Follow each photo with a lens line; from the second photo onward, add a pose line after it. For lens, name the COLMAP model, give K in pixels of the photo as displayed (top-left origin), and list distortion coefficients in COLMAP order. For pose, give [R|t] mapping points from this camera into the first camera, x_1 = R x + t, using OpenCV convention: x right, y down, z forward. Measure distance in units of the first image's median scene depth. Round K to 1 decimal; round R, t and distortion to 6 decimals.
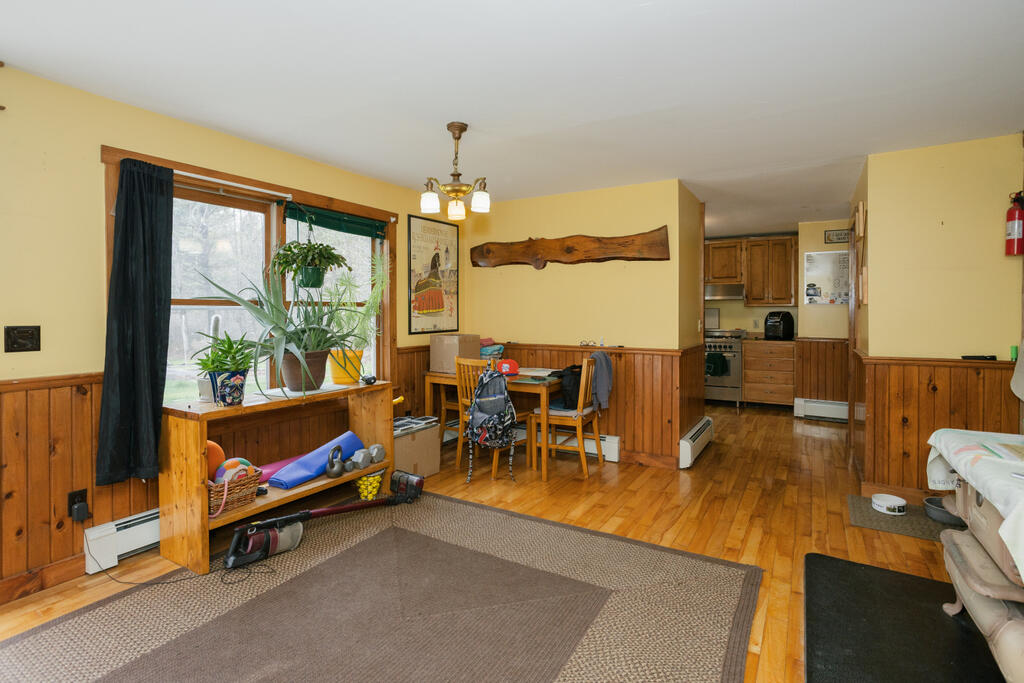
lens RADIAL K [[503.6, 0, 513.2], [0, 503.6, 314.0], [0, 0, 1]] dist [-0.000307, 0.005872]
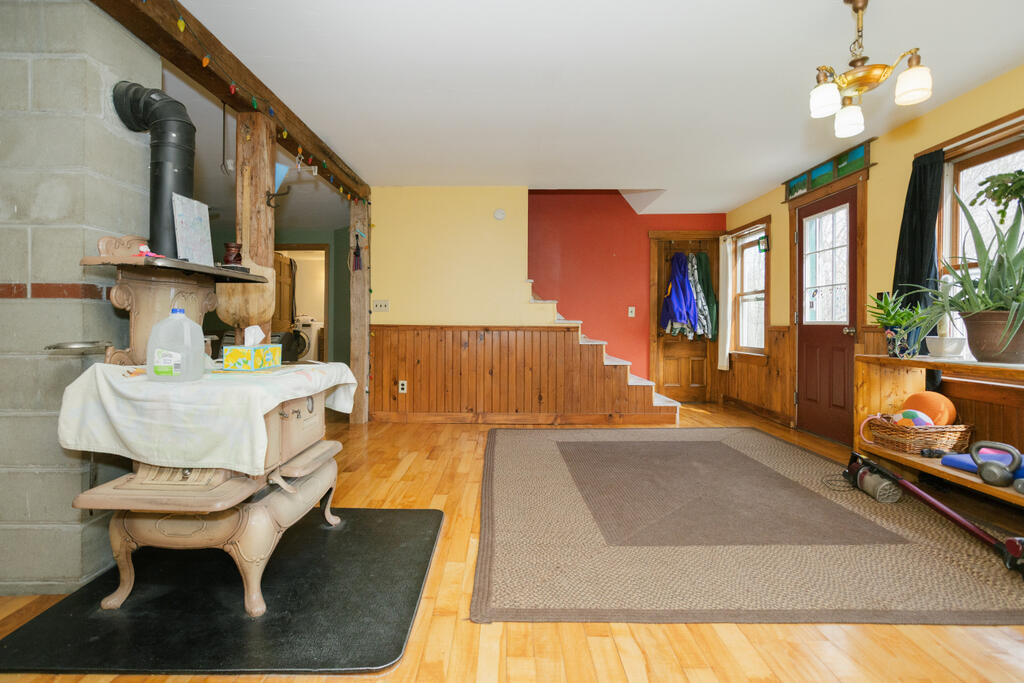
lens RADIAL K [[503.6, 0, 510.0], [0, 503.6, 333.3], [0, 0, 1]] dist [-0.000307, 0.005872]
pose [[-0.854723, 0.003095, -0.519075, 0.756079], [-0.004985, 0.999887, 0.014170, 0.116324], [0.519060, 0.014699, -0.854611, 1.516678]]
